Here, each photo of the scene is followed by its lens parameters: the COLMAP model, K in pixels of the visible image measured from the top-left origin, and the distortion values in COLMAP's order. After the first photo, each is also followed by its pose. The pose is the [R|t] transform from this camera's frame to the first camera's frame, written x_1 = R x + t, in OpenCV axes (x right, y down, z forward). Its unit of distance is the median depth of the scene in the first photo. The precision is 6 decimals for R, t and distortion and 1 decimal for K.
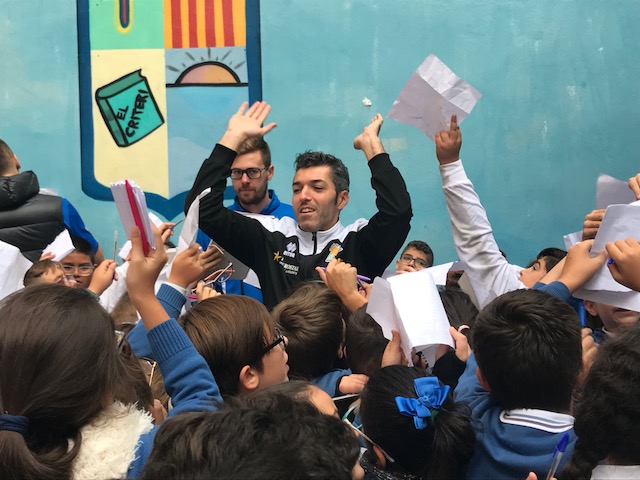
lens RADIAL K [[923.9, 0, 320.0], [0, 923.9, 240.0], [0, 0, 1]] dist [0.197275, -0.785957]
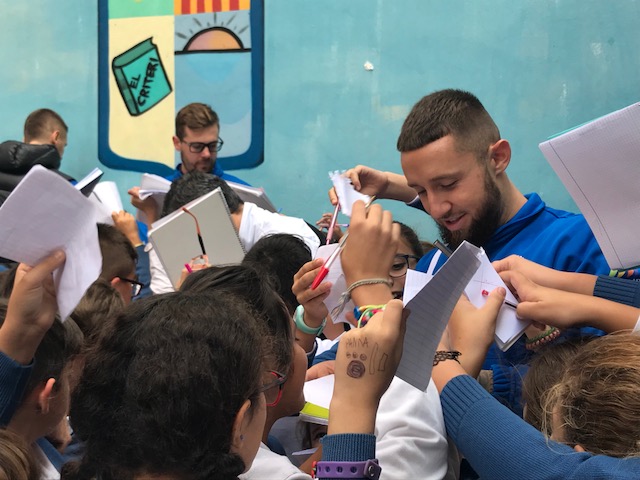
lens RADIAL K [[923.9, 0, 320.0], [0, 923.9, 240.0], [0, 0, 1]] dist [0.197275, -0.785957]
pose [[0.960072, 0.035176, -0.277532, 0.259695], [-0.029732, 0.999274, 0.023804, 0.002613], [0.278168, -0.014602, 0.960421, 0.099154]]
